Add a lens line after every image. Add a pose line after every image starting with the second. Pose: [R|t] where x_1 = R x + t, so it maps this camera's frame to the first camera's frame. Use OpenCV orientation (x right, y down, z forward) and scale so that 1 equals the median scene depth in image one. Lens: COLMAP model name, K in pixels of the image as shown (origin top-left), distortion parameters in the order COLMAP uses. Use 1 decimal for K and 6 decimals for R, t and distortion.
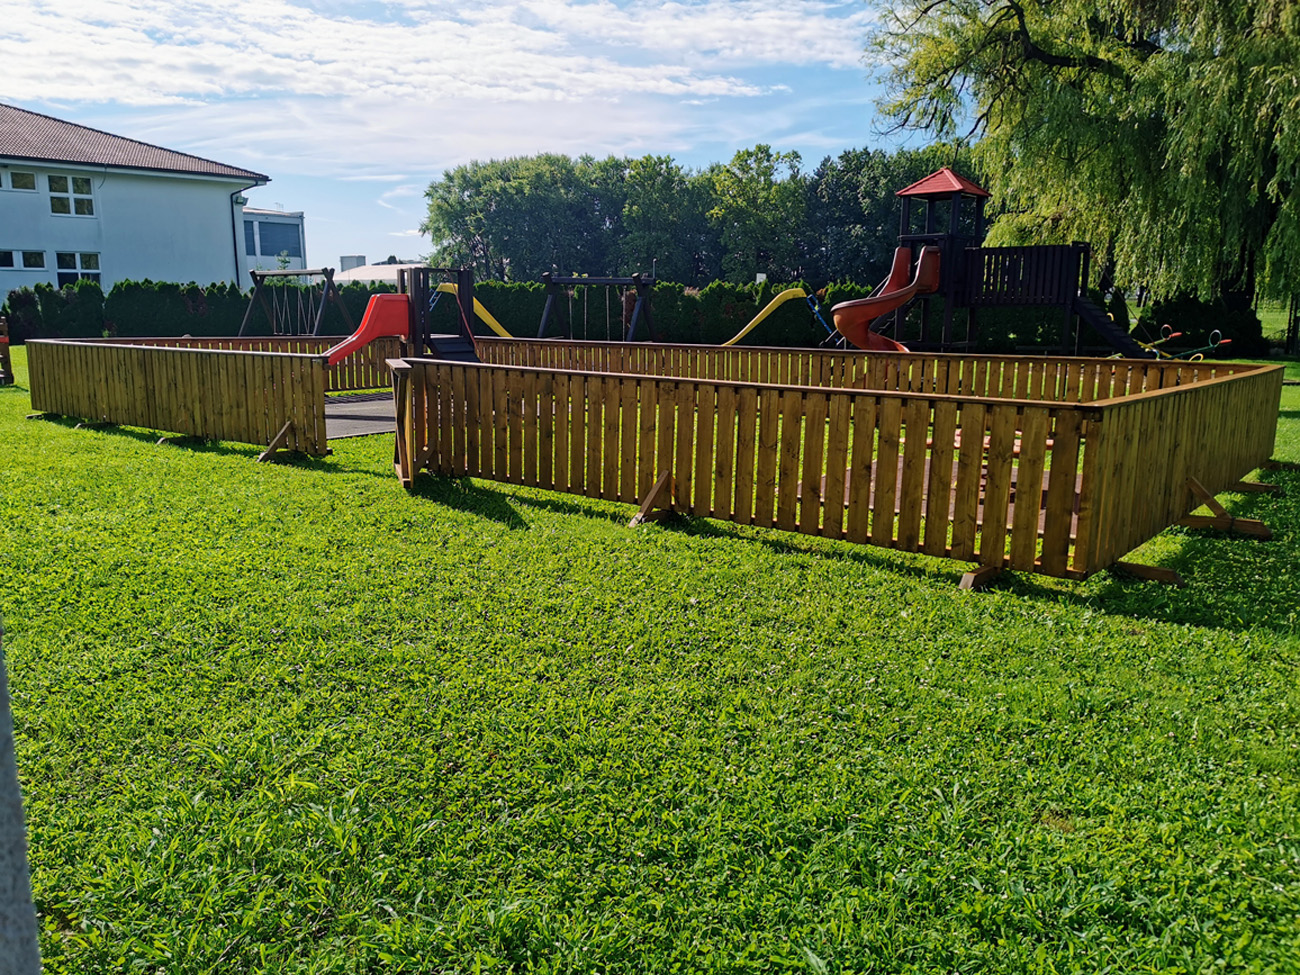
lens RADIAL K [[1002.2, 0, 648.9], [0, 1002.2, 491.9], [0, 0, 1]] dist [0.062749, -0.076796]
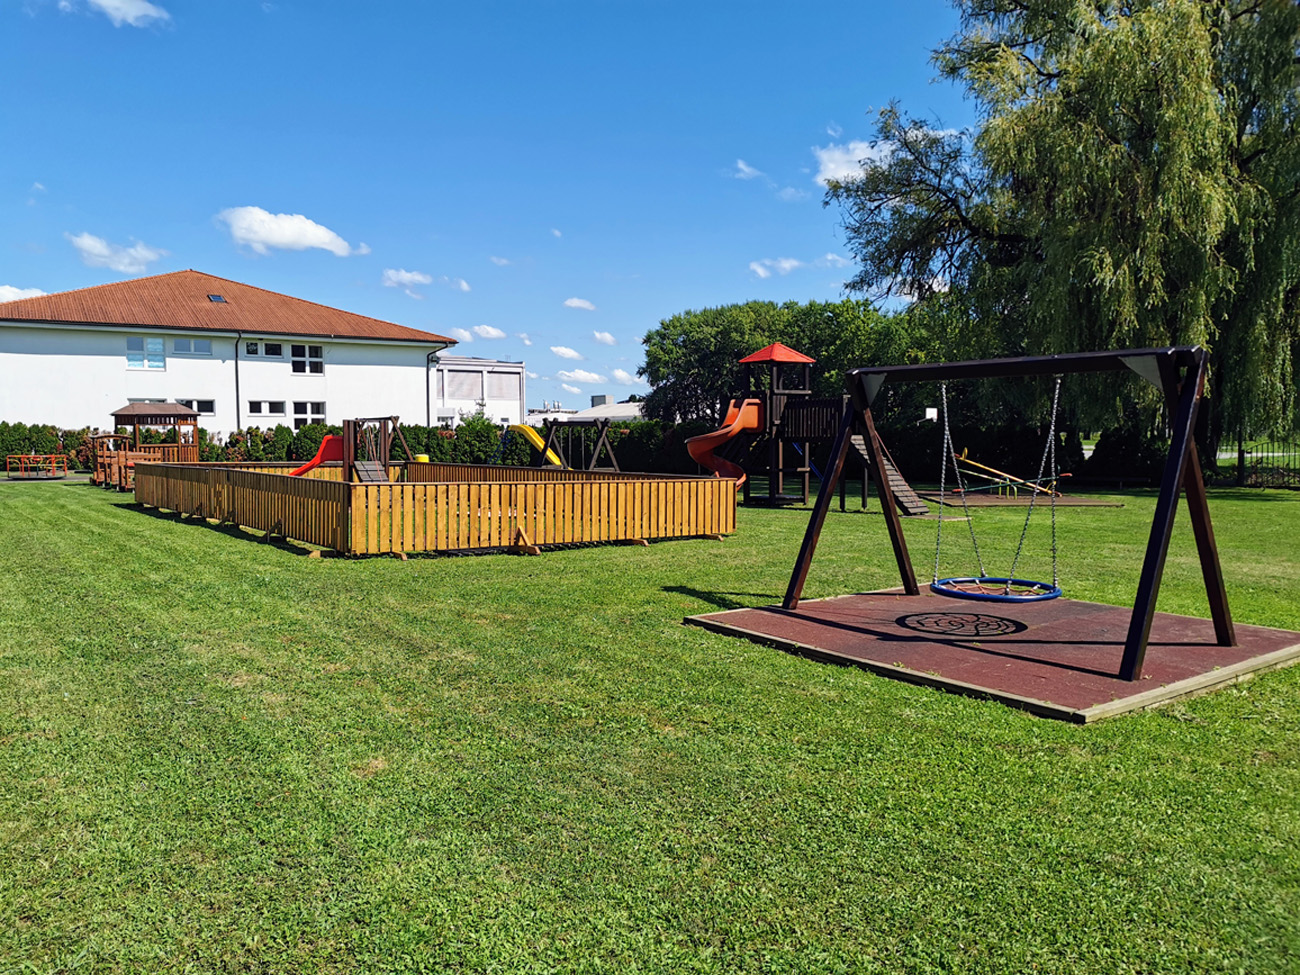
lens RADIAL K [[1002.2, 0, 651.2], [0, 1002.2, 485.1], [0, 0, 1]] dist [0.062749, -0.076796]
pose [[0.970266, 0.006420, -0.241954, 0.168526], [-0.039394, 0.990508, -0.131692, 0.020023], [0.238812, 0.137308, 0.961309, -0.112862]]
